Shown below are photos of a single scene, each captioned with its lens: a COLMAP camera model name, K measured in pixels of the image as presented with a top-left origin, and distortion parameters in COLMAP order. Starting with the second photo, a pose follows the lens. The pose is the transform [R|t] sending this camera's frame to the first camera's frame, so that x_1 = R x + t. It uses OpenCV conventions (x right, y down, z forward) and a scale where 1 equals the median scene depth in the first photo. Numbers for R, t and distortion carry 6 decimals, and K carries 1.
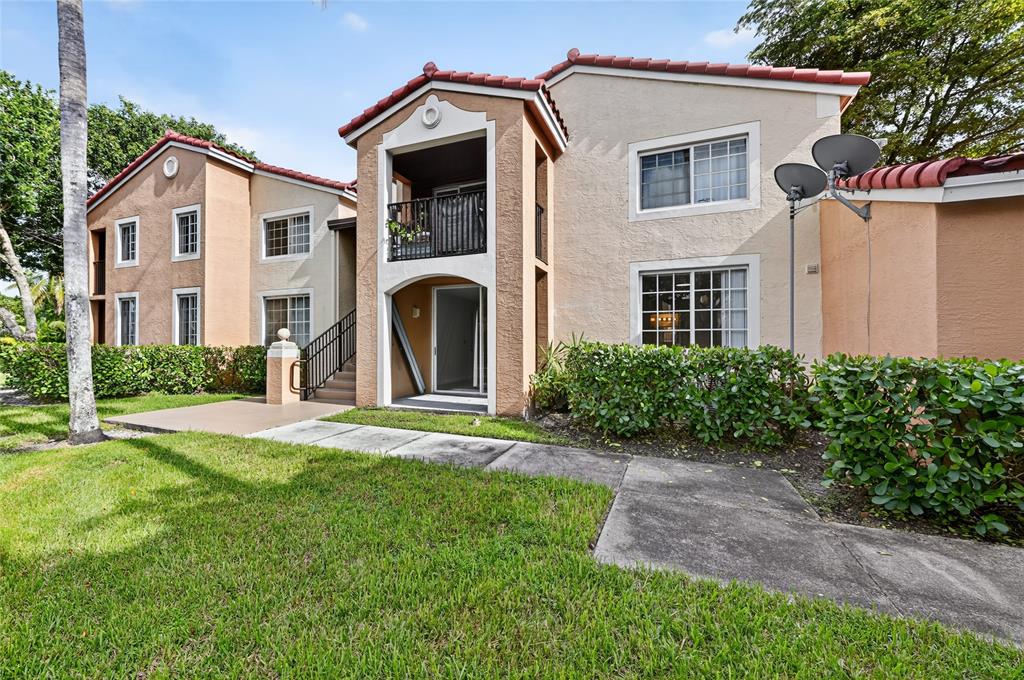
lens RADIAL K [[411.3, 0, 511.3], [0, 411.3, 342.8], [0, 0, 1]] dist [0.001128, 0.002025]
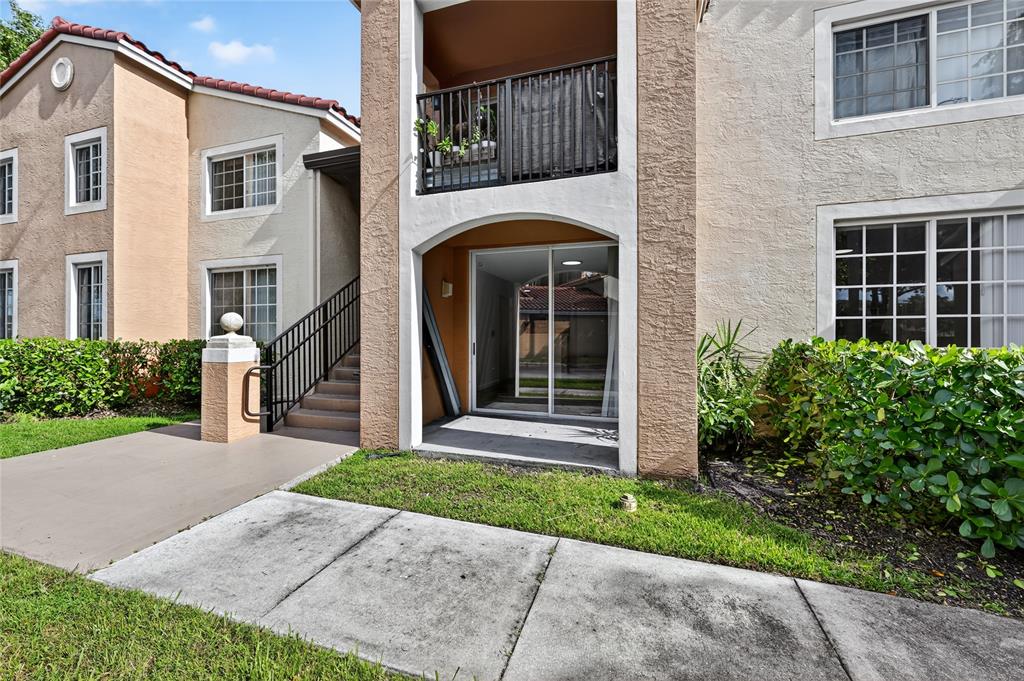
lens RADIAL K [[411.3, 0, 507.9], [0, 411.3, 335.0], [0, 0, 1]] dist [0.001128, 0.002025]
pose [[0.998334, 0.000709, 0.057687, -0.189020], [-0.001005, 0.999986, 0.005106, -0.006036], [-0.057682, -0.005155, 0.998322, 0.383384]]
